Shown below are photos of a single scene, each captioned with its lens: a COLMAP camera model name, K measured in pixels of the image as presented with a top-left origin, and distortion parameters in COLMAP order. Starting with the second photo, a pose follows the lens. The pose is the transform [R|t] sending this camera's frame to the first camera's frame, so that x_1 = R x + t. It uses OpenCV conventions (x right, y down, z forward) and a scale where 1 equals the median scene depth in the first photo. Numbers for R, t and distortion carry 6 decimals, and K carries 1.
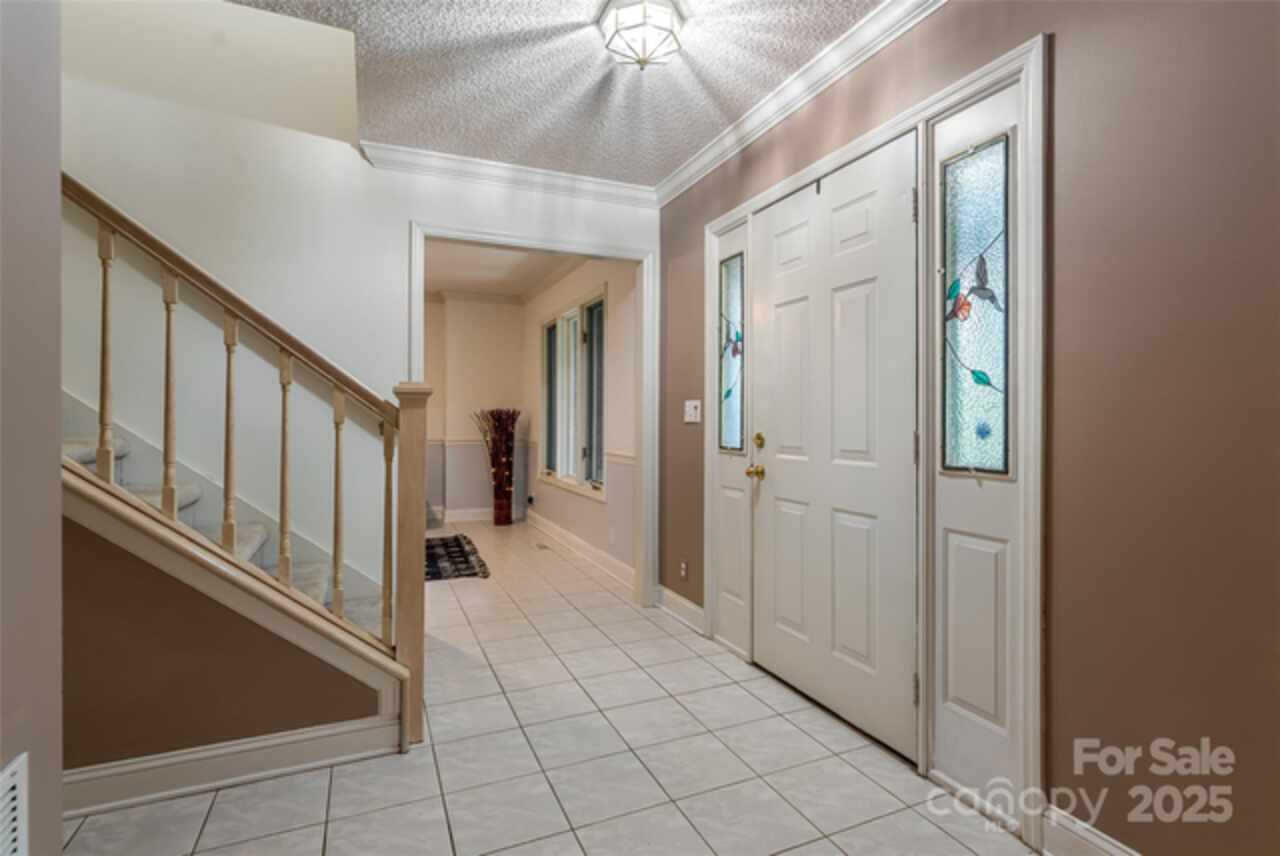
lens RADIAL K [[620.5, 0, 639.8], [0, 620.5, 421.1], [0, 0, 1]] dist [0.001981, 0.000396]
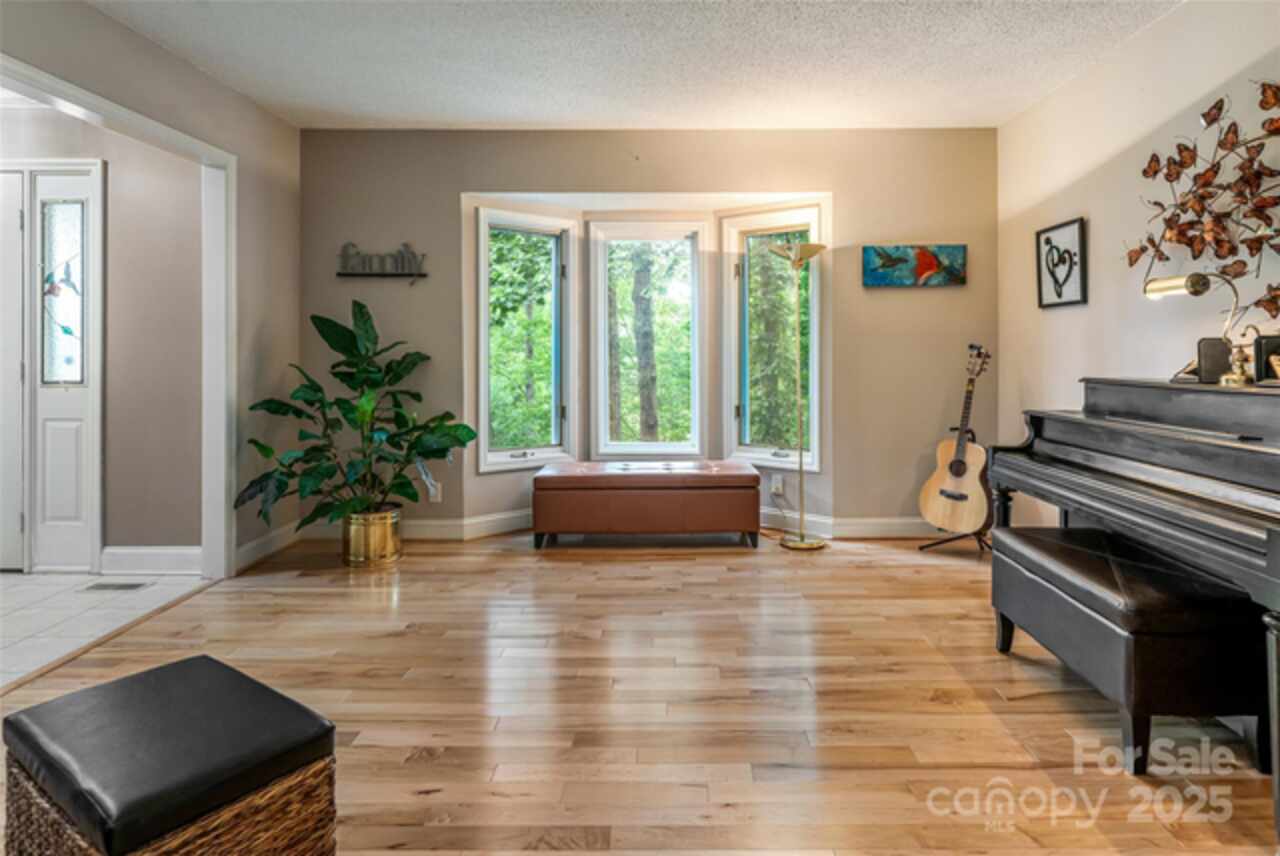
lens RADIAL K [[696.5, 0, 638.7], [0, 696.5, 424.1], [0, 0, 1]] dist [-0.003558, 0.000518]
pose [[0.397150, 0.004530, 0.917743, -0.593200], [0.006168, 0.999952, -0.007606, 0.211475], [-0.917733, 0.008682, 0.397103, -1.221612]]
